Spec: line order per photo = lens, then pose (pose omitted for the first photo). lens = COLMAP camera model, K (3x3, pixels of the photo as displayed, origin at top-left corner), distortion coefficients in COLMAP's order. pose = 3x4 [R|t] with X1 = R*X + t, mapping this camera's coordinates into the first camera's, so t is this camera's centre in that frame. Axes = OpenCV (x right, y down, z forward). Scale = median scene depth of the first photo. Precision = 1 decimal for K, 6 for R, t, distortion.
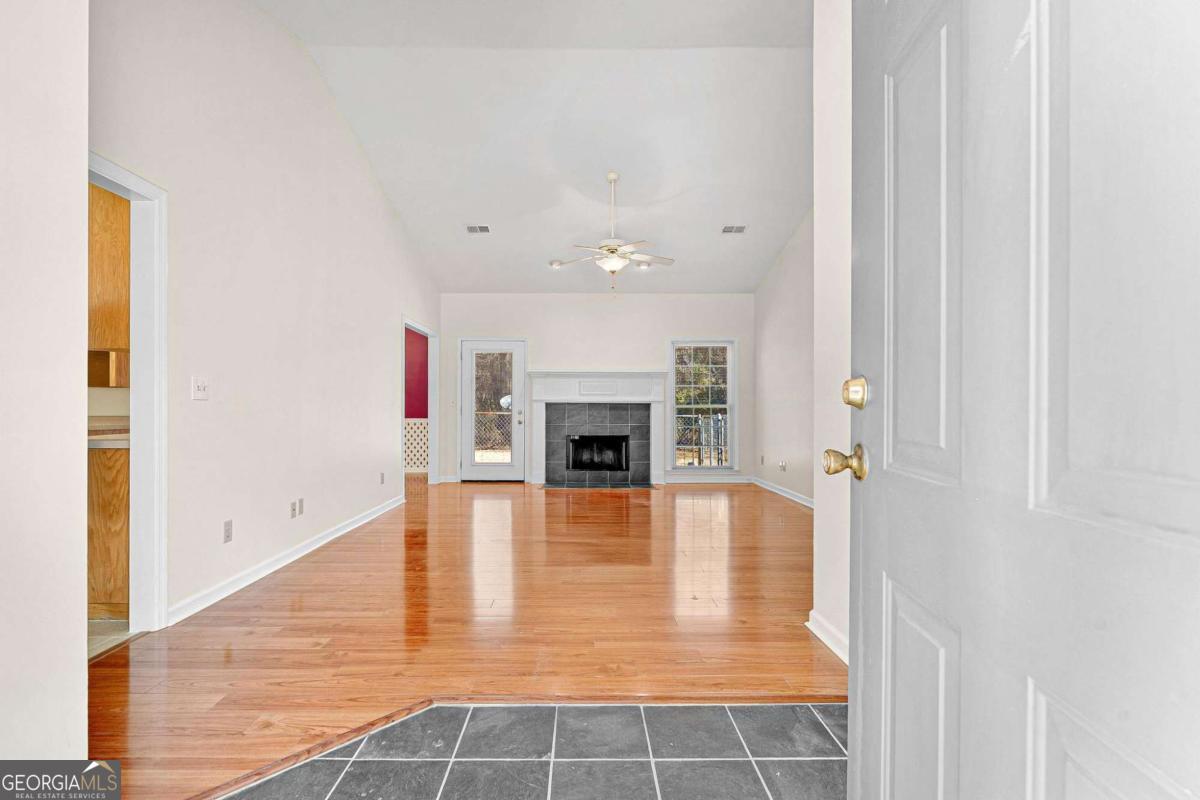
lens RADIAL K [[530.5, 0, 576.6], [0, 530.5, 409.5], [0, 0, 1]] dist [-0.002881, -0.000359]
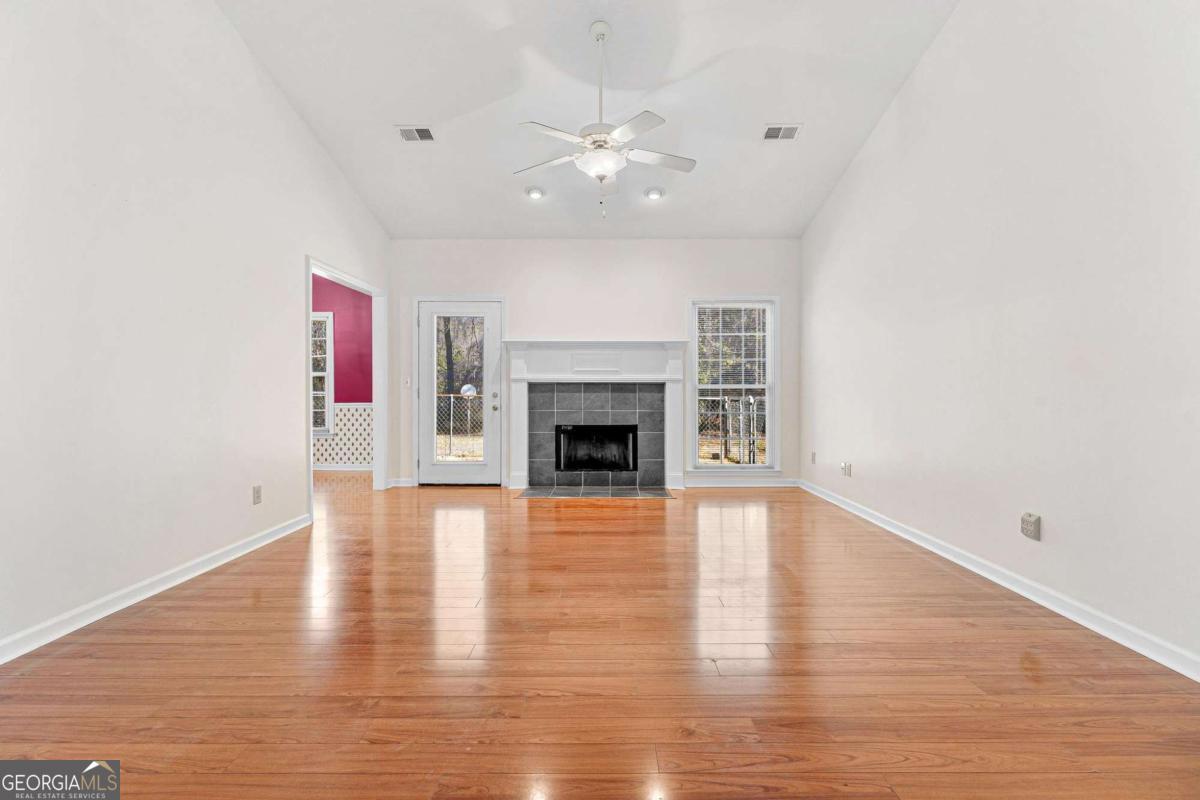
lens RADIAL K [[530.5, 0, 605.5], [0, 530.5, 398.6], [0, 0, 1]] dist [-0.002881, -0.000359]
pose [[0.999926, -0.002638, 0.011902, 0.044003], [0.002465, 0.999892, 0.014519, 0.000151], [-0.011939, -0.014489, 0.999824, 0.234688]]
